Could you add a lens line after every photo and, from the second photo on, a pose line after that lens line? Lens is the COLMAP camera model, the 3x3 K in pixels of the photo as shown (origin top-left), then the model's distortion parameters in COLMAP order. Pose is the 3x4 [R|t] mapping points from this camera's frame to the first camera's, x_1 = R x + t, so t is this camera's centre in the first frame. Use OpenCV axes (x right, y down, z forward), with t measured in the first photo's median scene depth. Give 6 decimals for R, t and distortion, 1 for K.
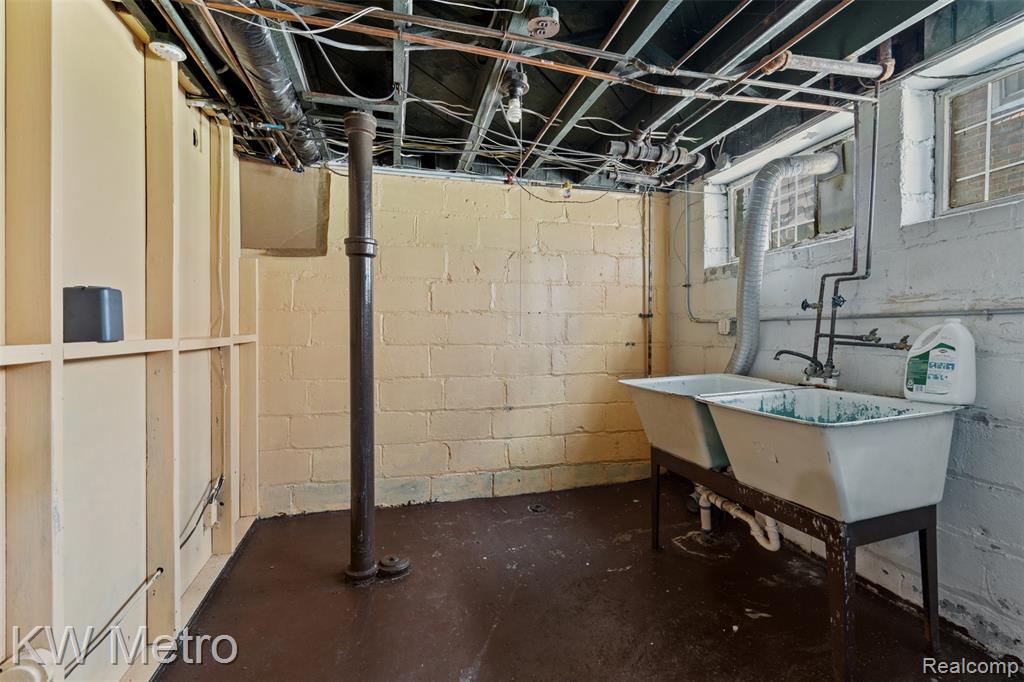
lens RADIAL K [[463.1, 0, 512.7], [0, 463.1, 341.6], [0, 0, 1]] dist [-0.008787, 0.002681]
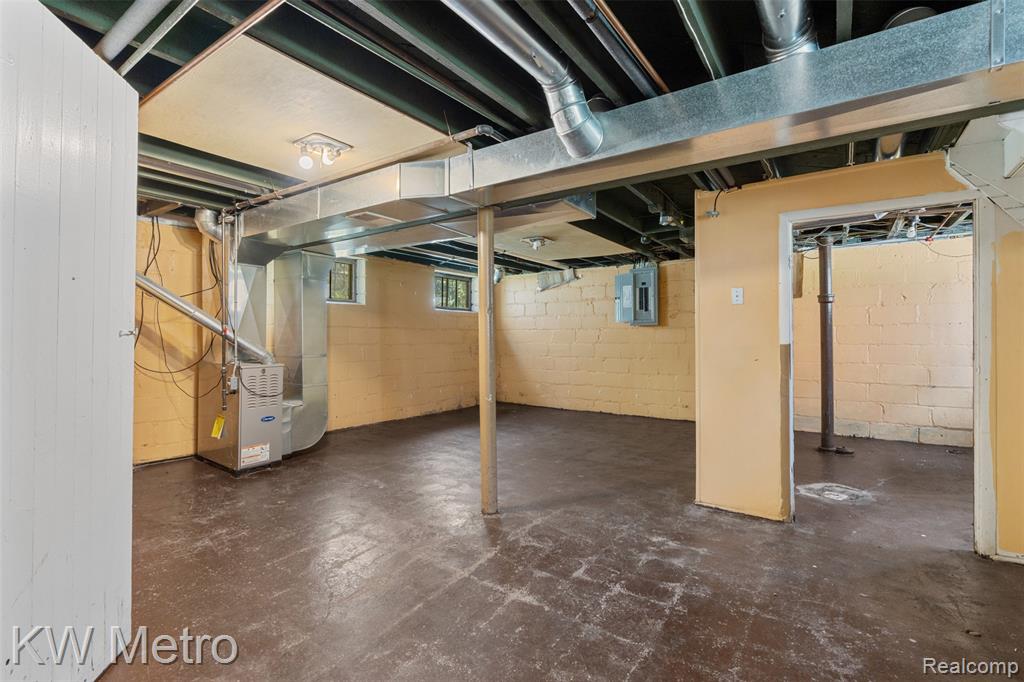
lens RADIAL K [[463.1, 0, 529.4], [0, 463.1, 330.2], [0, 0, 1]] dist [-0.008787, 0.002681]
pose [[0.663483, -0.007175, -0.748157, 0.261103], [-0.003088, 0.999919, -0.012328, -0.018957], [0.748185, 0.010490, 0.663407, -1.049302]]
